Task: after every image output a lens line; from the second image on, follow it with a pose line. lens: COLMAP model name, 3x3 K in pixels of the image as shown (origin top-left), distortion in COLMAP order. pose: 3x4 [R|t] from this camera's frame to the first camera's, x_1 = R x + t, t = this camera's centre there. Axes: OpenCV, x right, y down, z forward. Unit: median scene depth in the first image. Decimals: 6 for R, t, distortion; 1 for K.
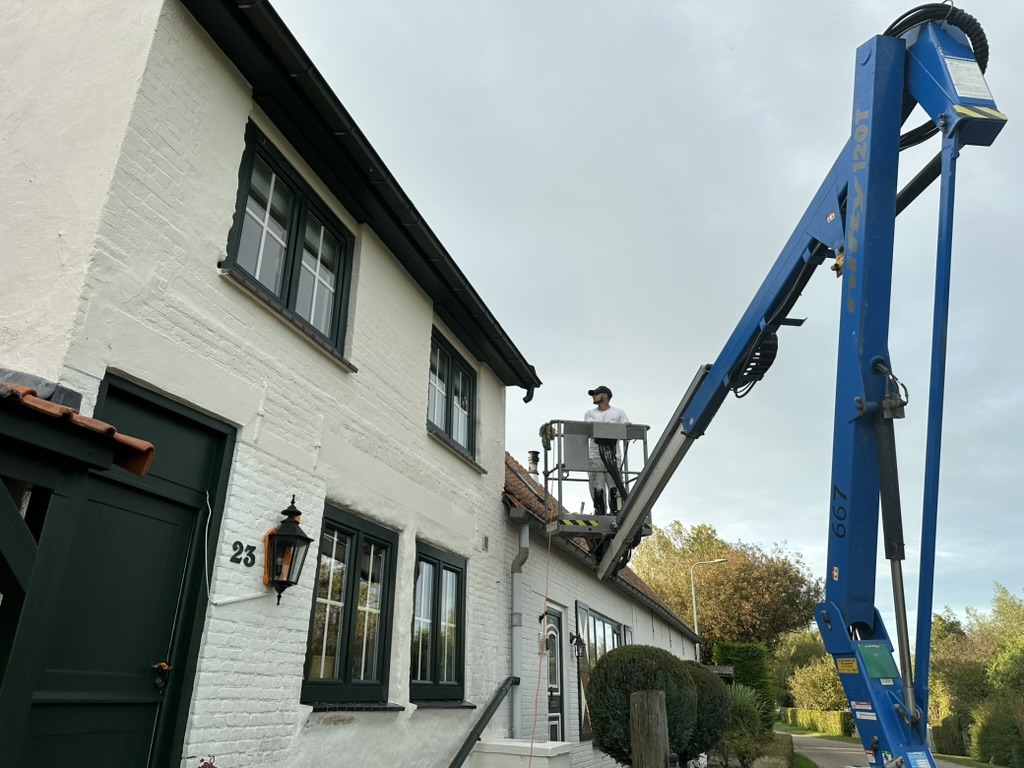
lens RADIAL K [[716.3, 0, 512.0], [0, 716.3, 384.0], [0, 0, 1]] dist [0.062994, -0.096411]
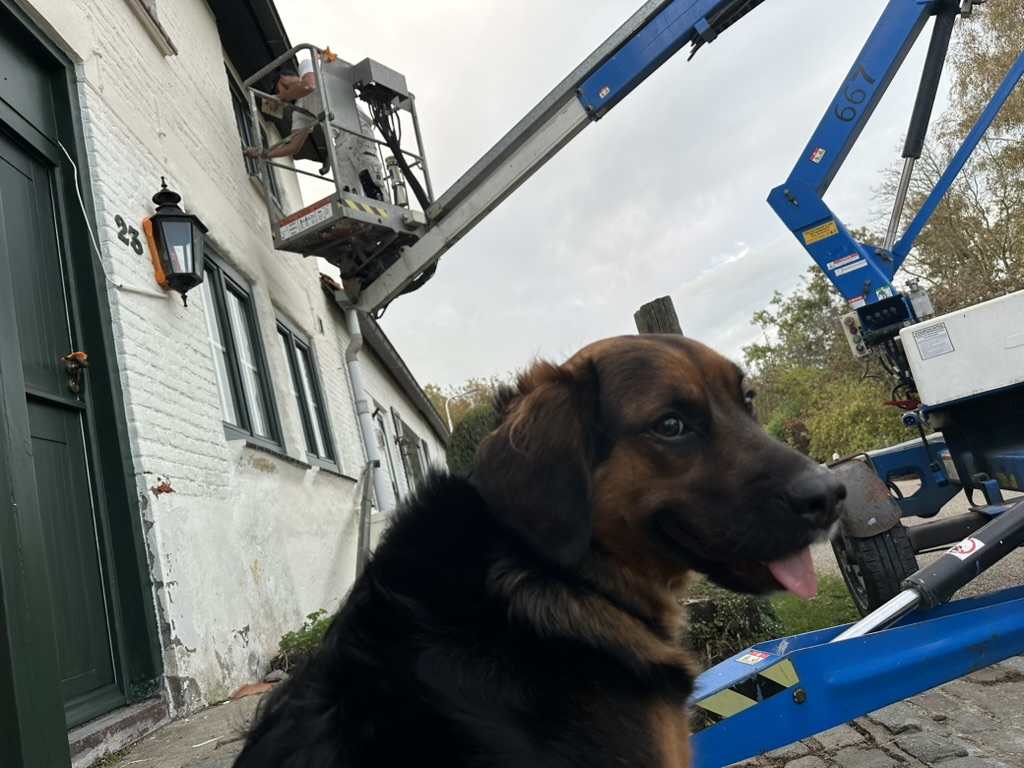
lens RADIAL K [[716.3, 0, 512.0], [0, 716.3, 384.0], [0, 0, 1]] dist [0.062994, -0.096411]
pose [[0.909406, -0.179365, 0.375245, -0.308757], [0.115077, 0.975519, 0.187403, 0.279120], [-0.399672, -0.127243, 0.907784, 0.153501]]
